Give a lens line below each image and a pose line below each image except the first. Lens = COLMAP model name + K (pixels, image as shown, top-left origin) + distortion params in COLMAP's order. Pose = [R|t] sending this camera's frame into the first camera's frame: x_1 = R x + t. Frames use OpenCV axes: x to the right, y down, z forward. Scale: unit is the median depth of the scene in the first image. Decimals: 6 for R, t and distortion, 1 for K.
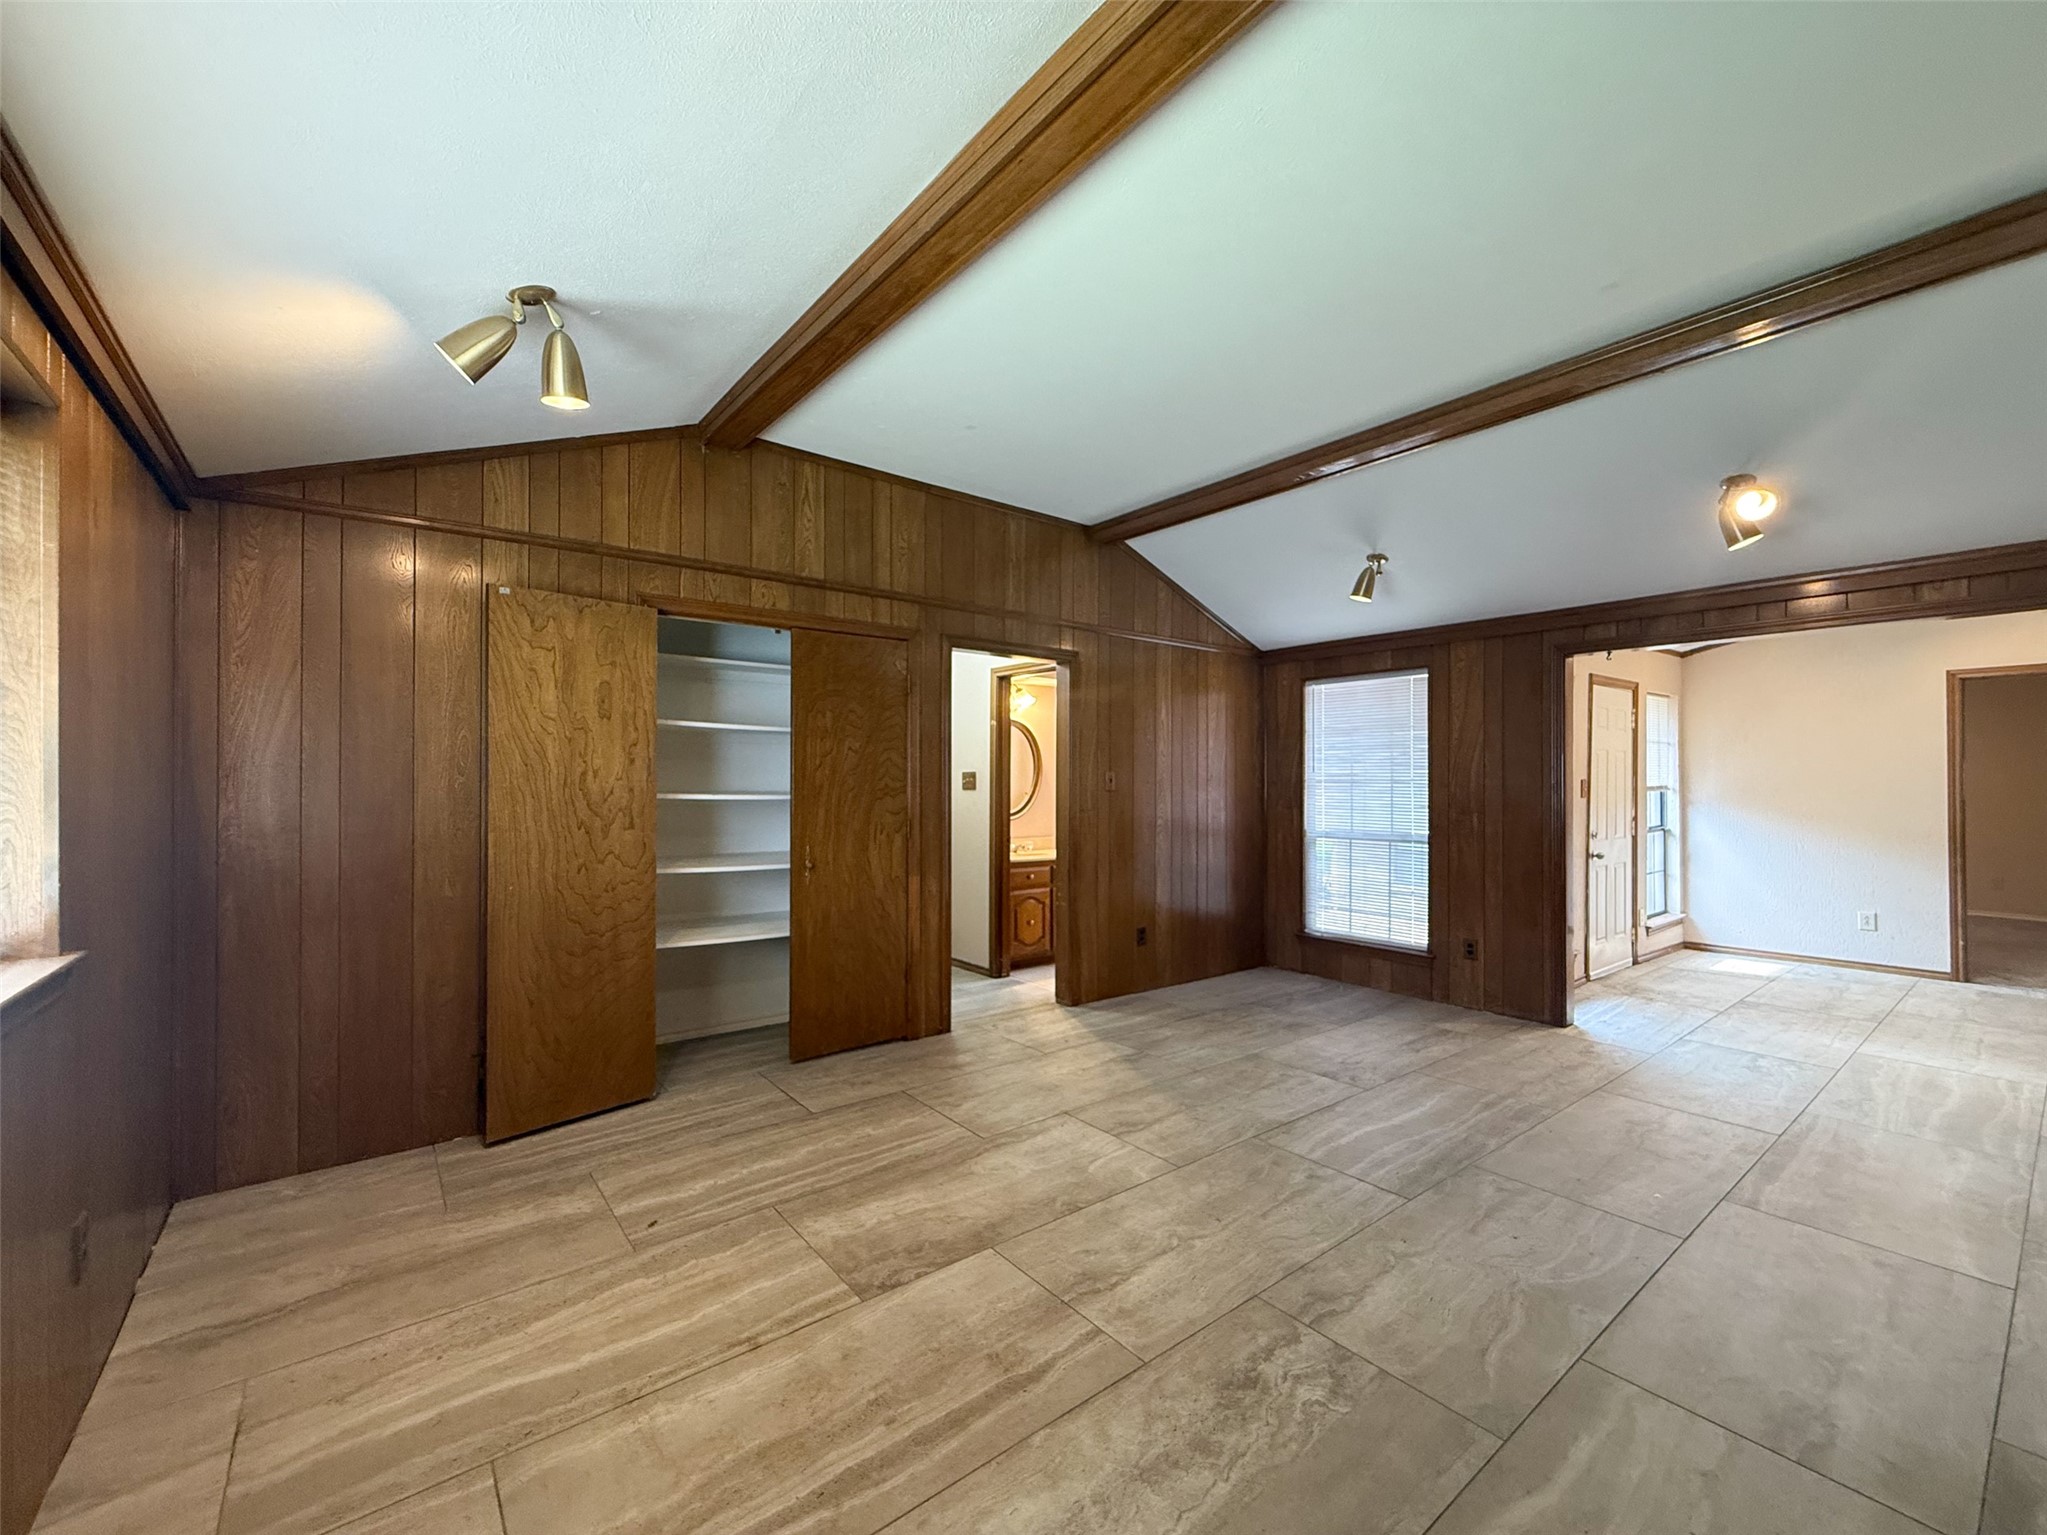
lens RADIAL K [[844.1, 0, 1007.7], [0, 844.1, 775.3], [0, 0, 1]] dist [0.001837, 0.000966]
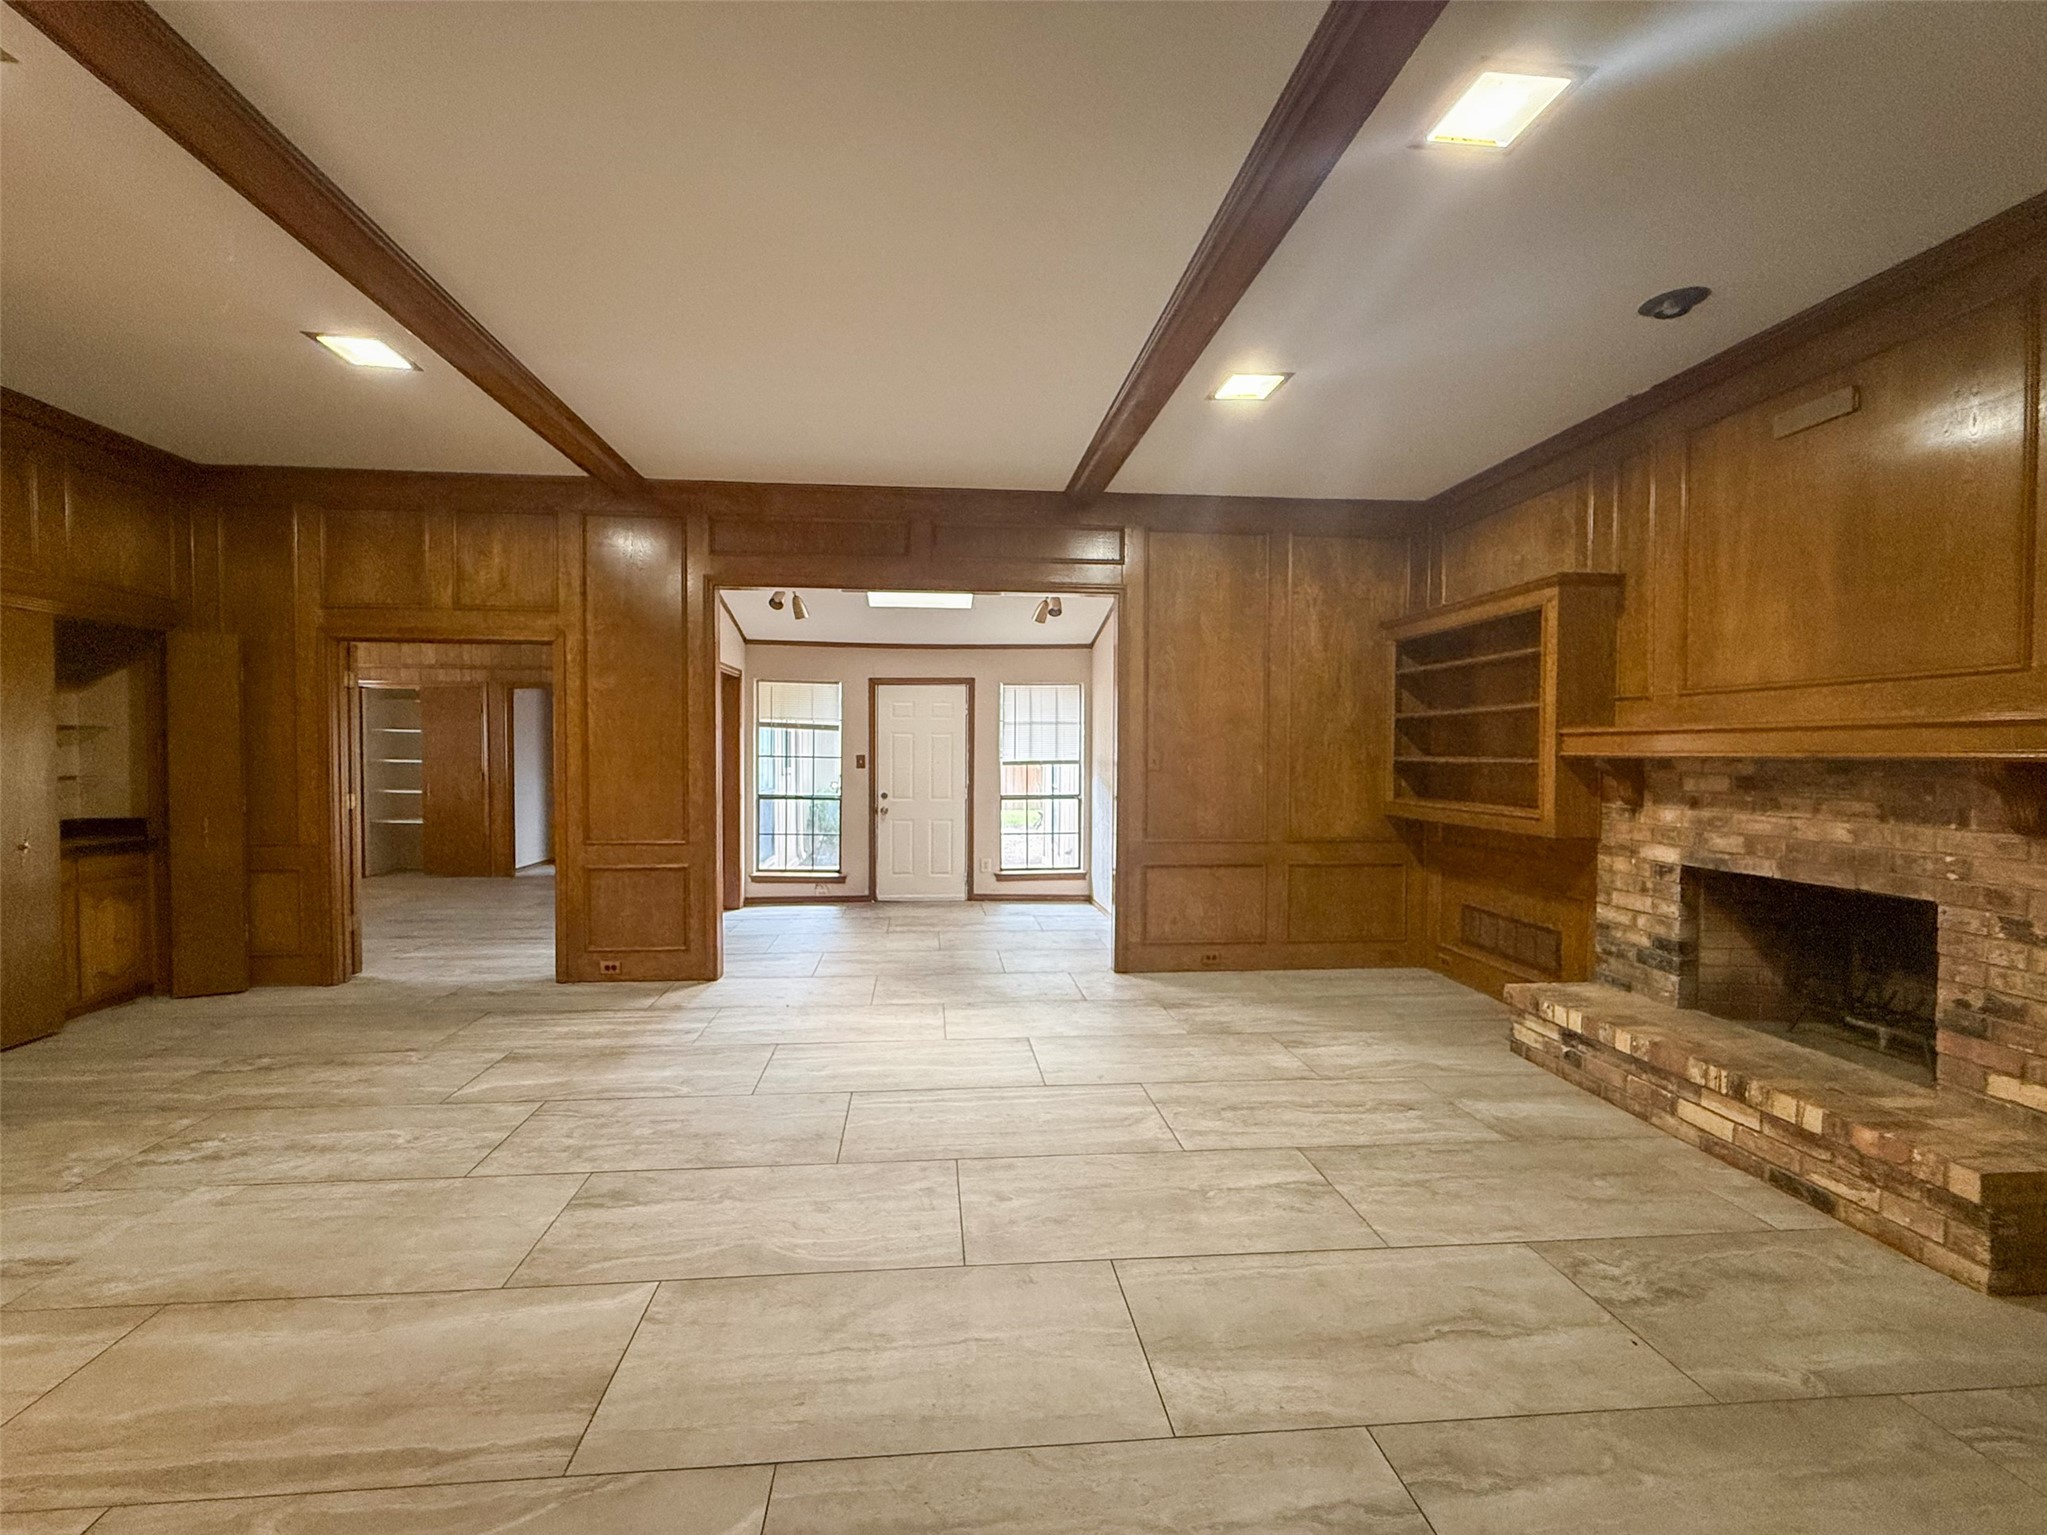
lens RADIAL K [[864.8, 0, 1015.1], [0, 864.8, 773.4], [0, 0, 1]] dist [0.000251, 0.000212]
pose [[0.845655, 0.016660, -0.533470, 2.813232], [0.001761, 0.999420, 0.034004, -0.024994], [0.533727, -0.029695, 0.845135, -0.120792]]
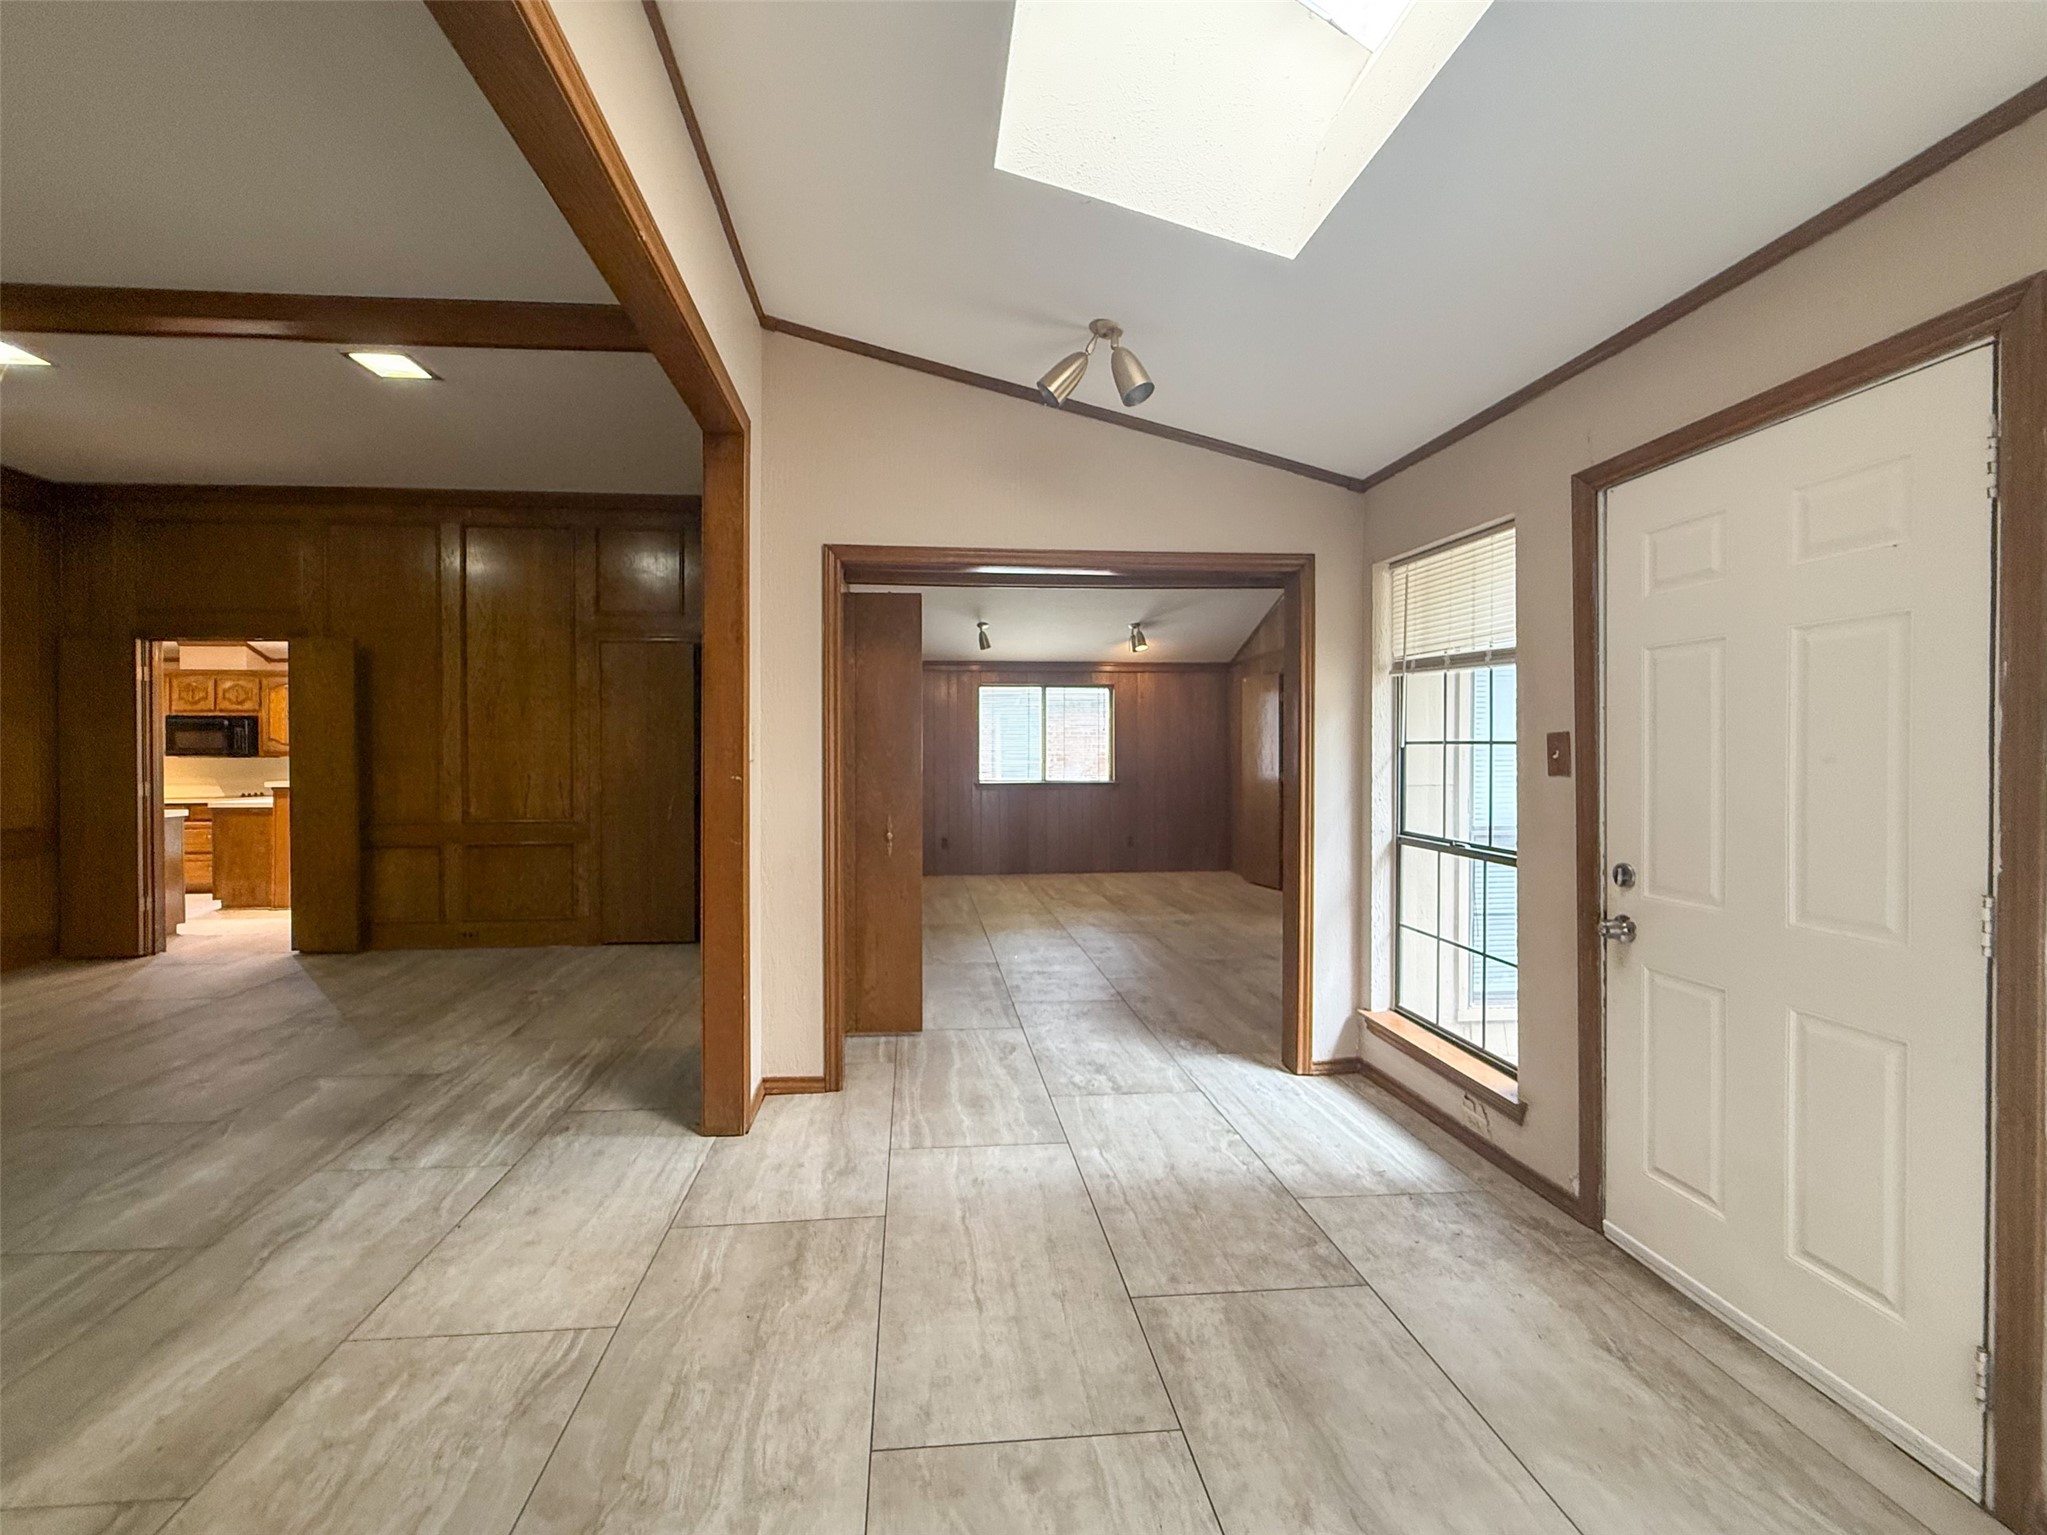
lens RADIAL K [[846.7, 0, 969.6], [0, 846.7, 761.1], [0, 0, 1]] dist [-0.001326, 0.000155]
pose [[-0.560607, 0.008386, -0.828039, 2.053705], [0.008455, 0.999955, 0.004403, 0.022018], [0.828039, -0.004533, -0.560653, 1.684969]]
